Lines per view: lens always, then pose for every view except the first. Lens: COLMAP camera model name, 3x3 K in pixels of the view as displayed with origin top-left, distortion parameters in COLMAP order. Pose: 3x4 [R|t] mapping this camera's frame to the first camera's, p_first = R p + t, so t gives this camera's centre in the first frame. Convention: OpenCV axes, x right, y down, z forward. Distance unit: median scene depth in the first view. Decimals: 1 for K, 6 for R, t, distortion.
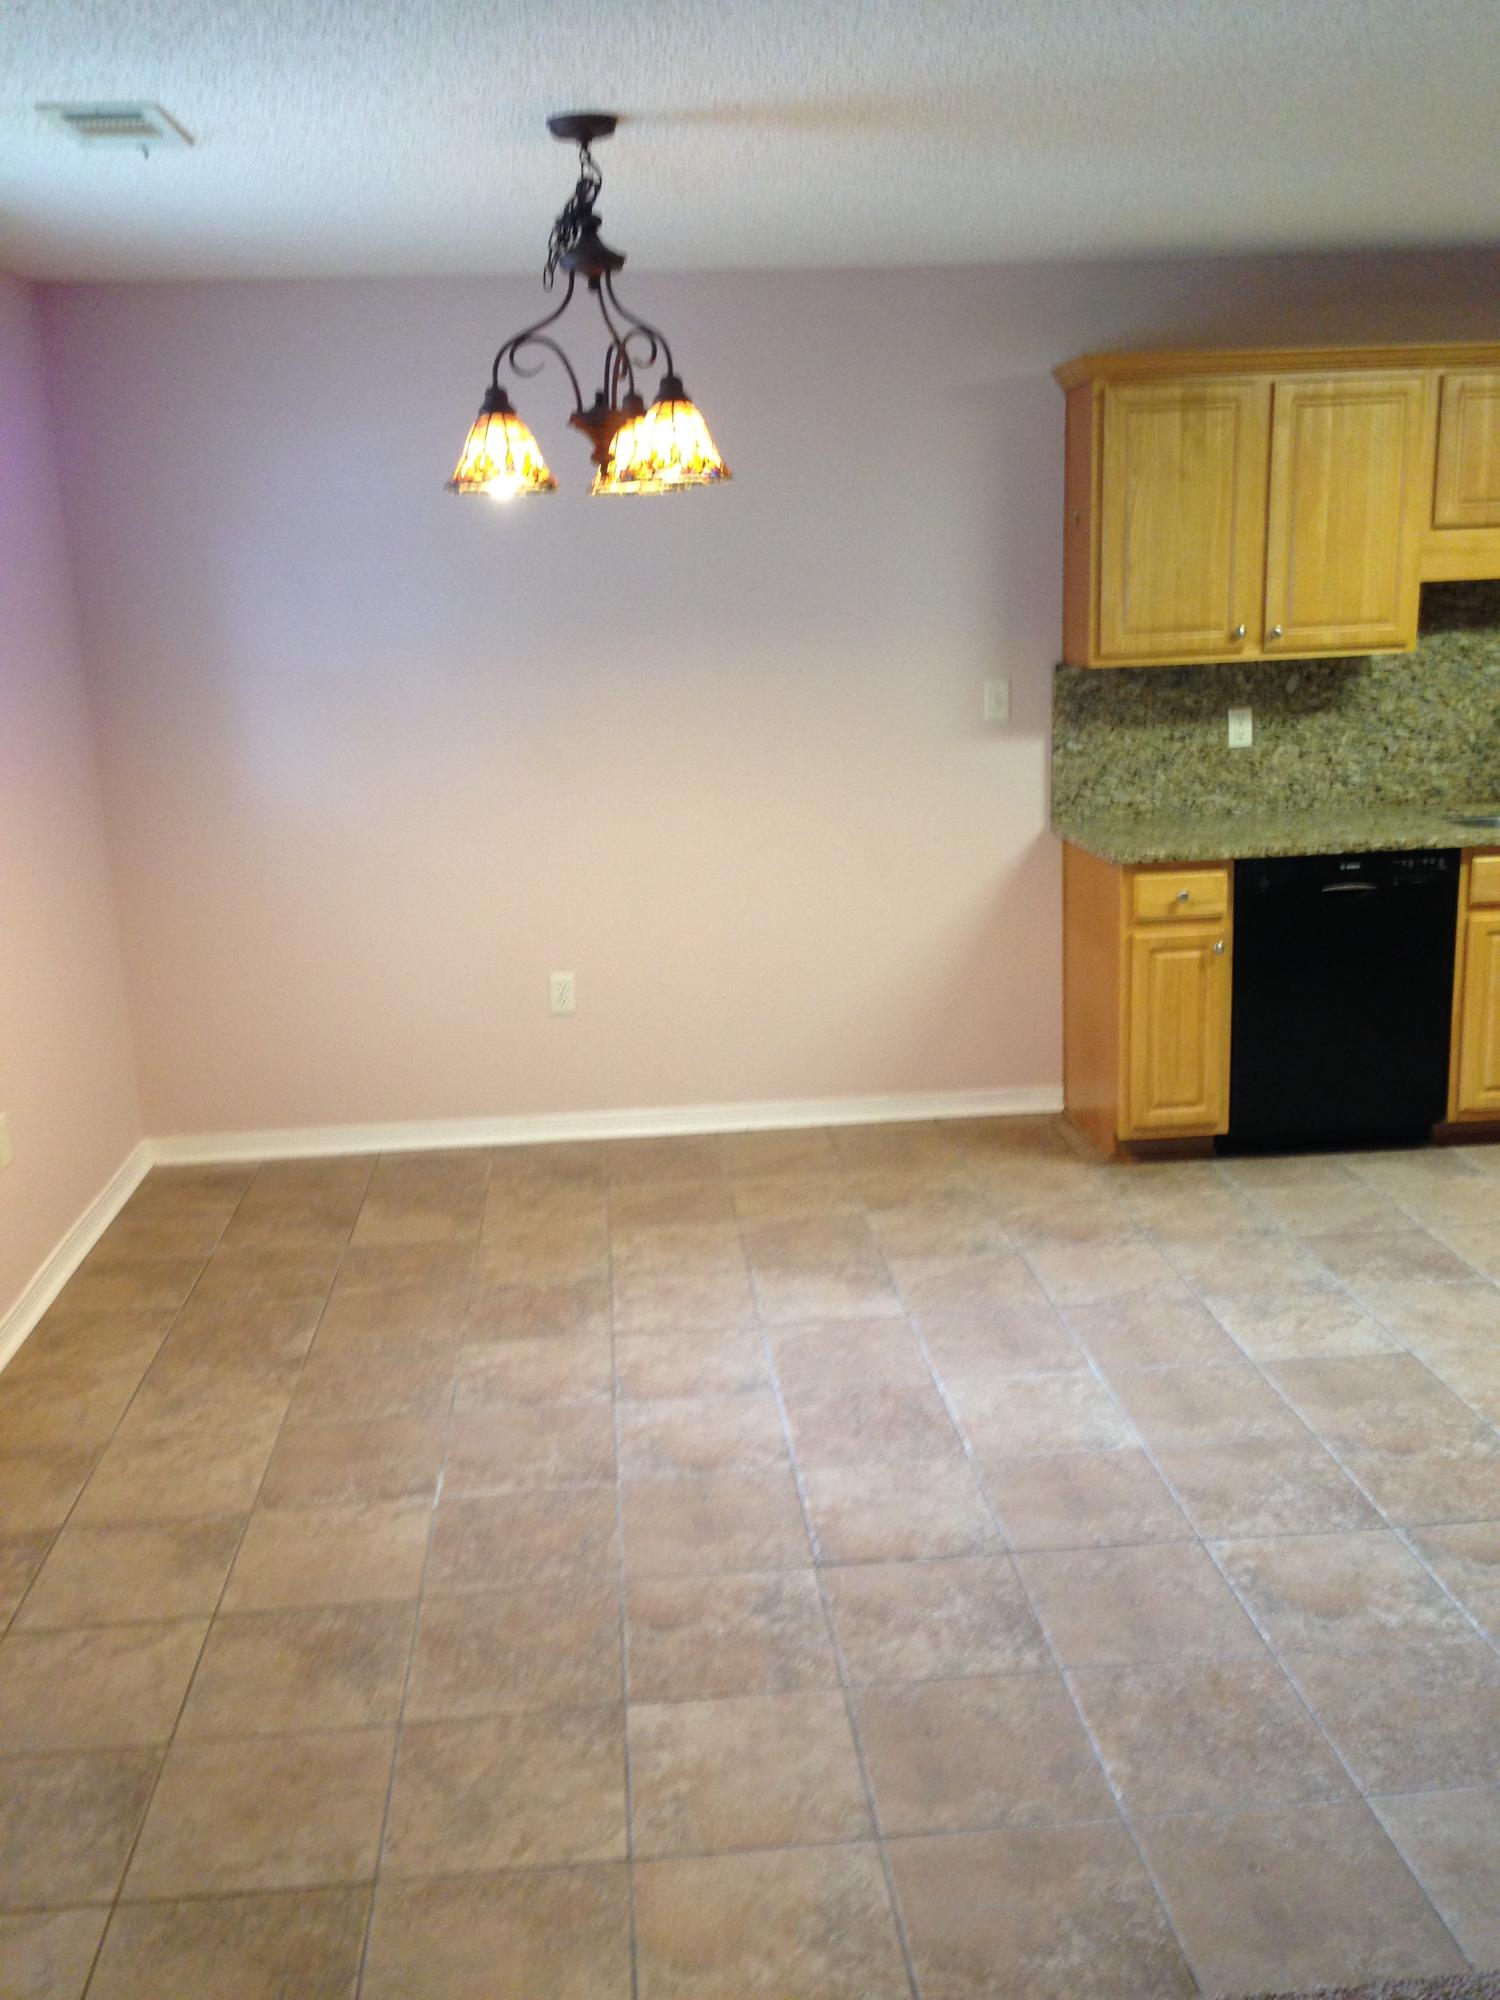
lens RADIAL K [[1840.6, 0, 750.3], [0, 1840.6, 1000.8], [0, 0, 1]] dist [0.068494, 0.000000]
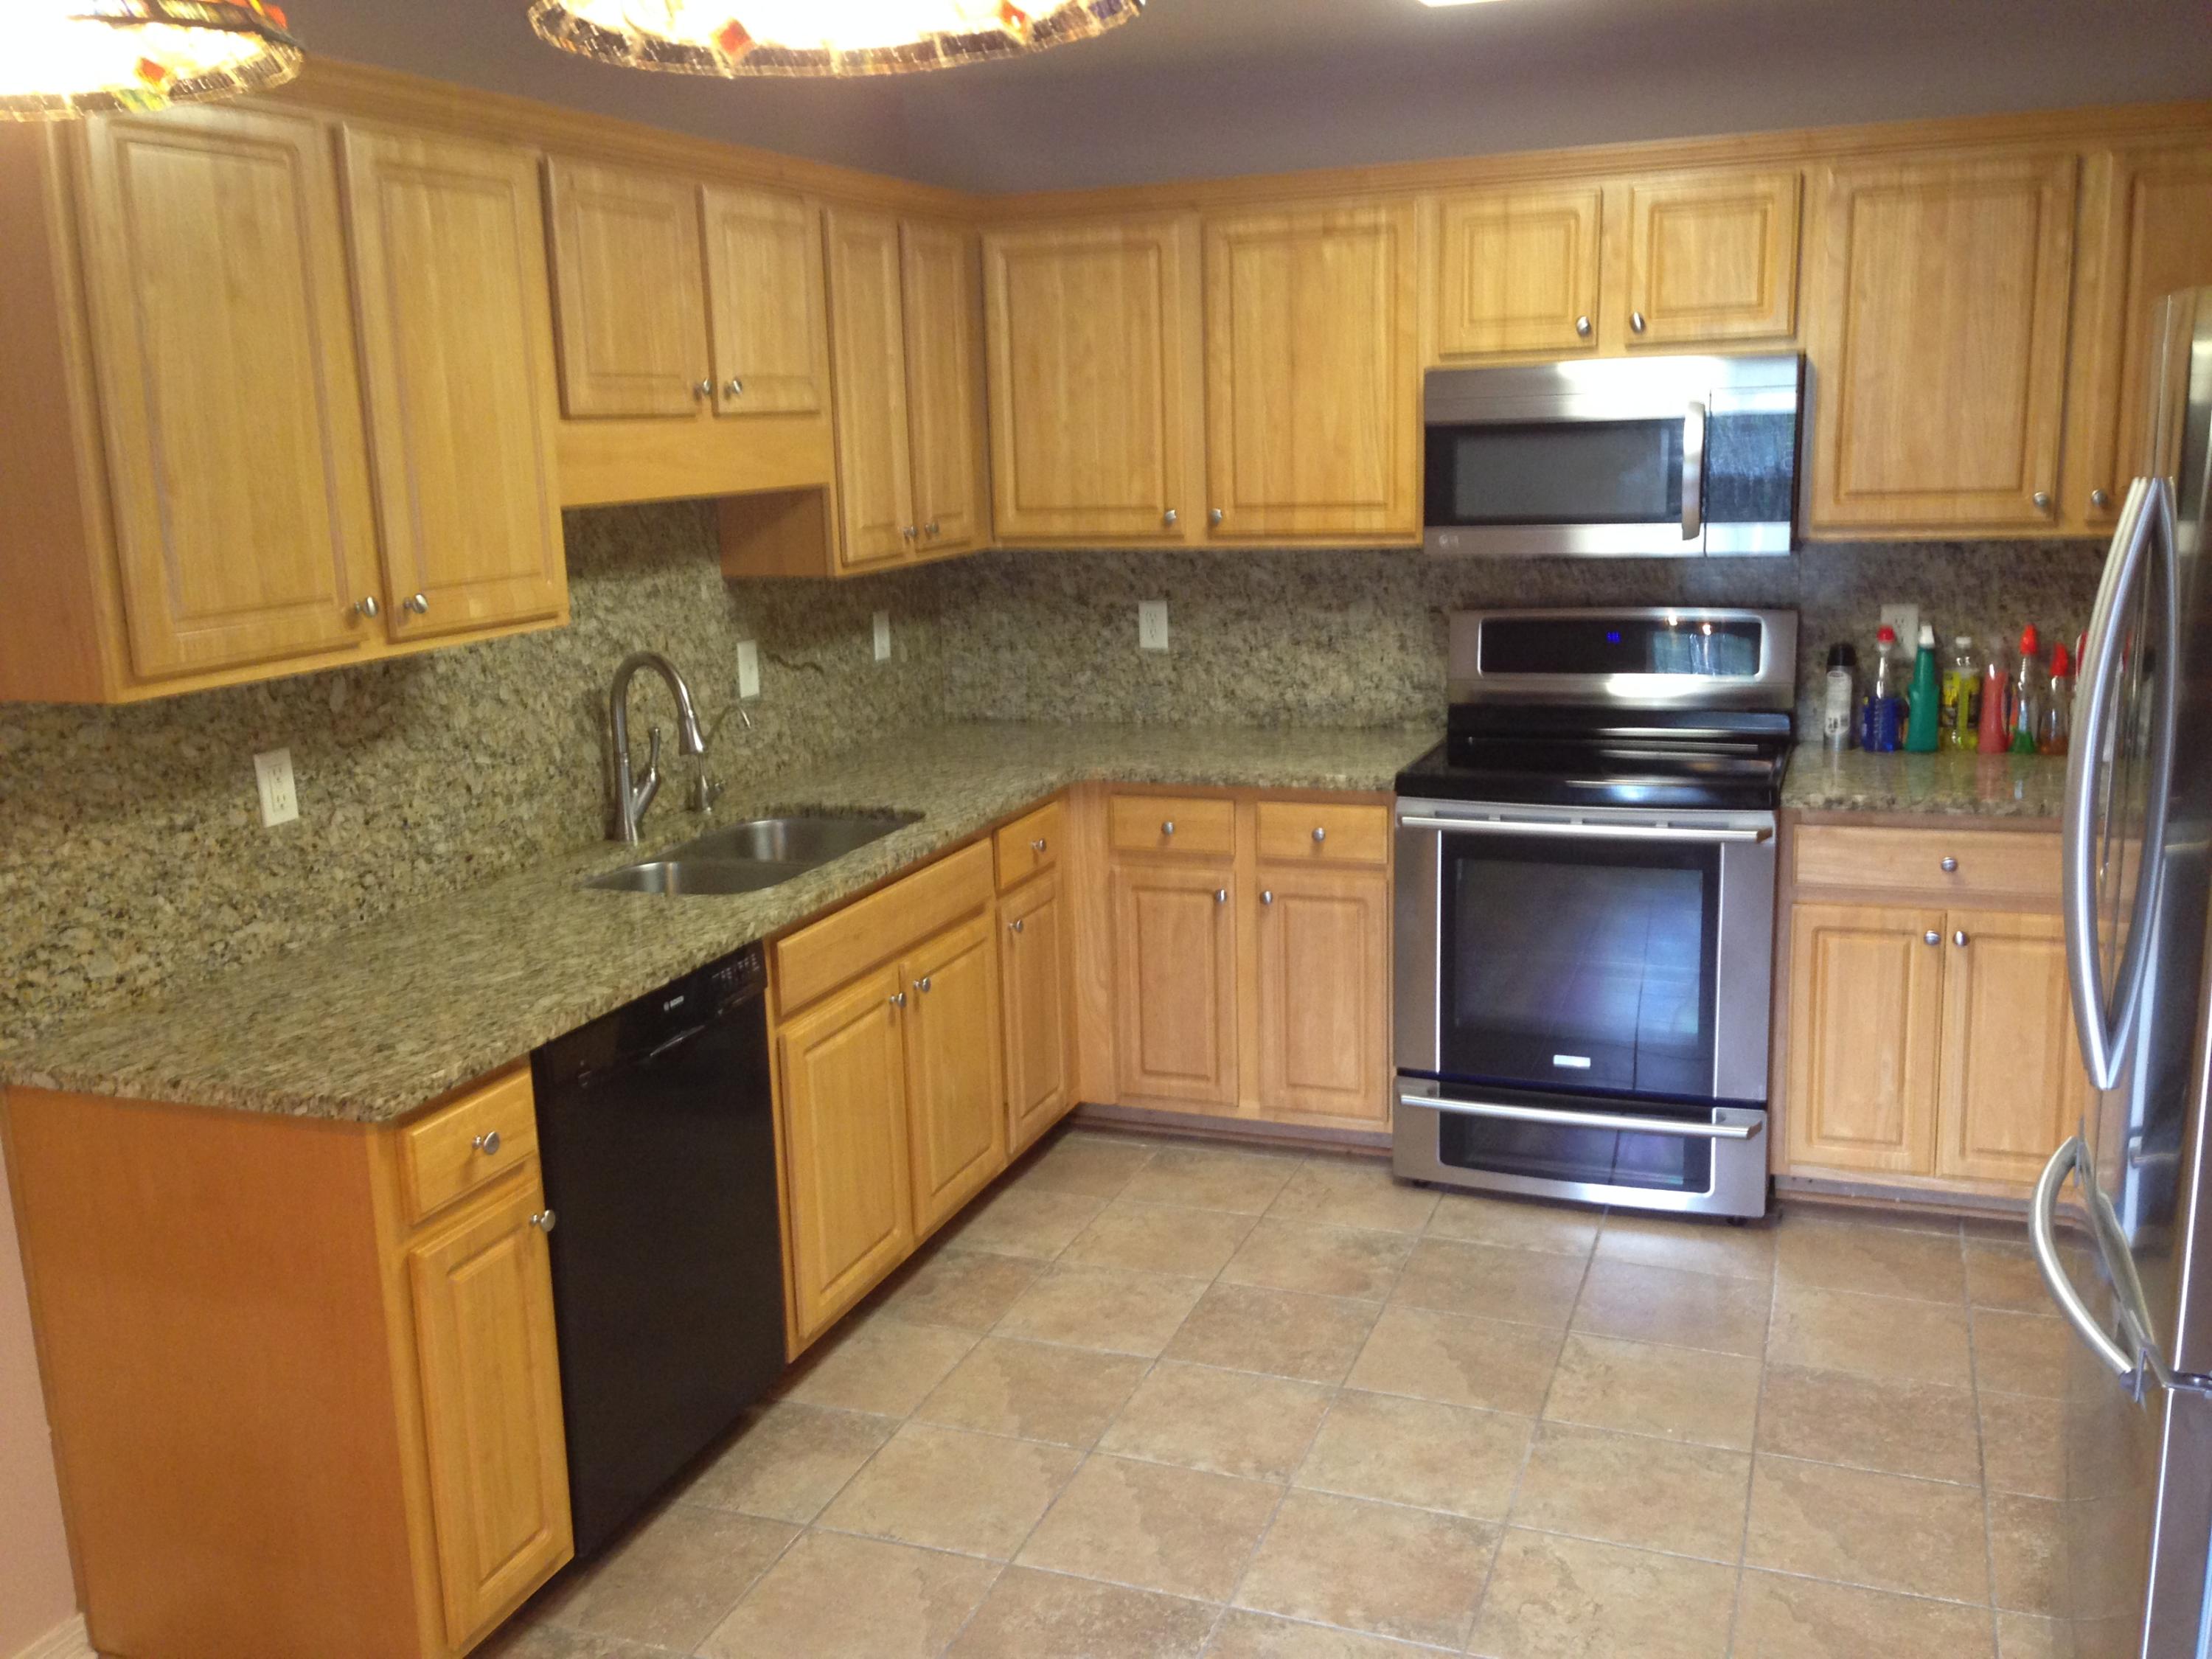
lens RADIAL K [[2016.9, 0, 1105.4], [0, 2016.9, 828.3], [0, 0, 1]] dist [0.080960, -0.003006]
pose [[0.431456, -0.161415, 0.887576, -0.144244], [0.220888, 0.972817, 0.069542, -0.125021], [-0.874674, 0.166050, 0.455382, 0.538346]]
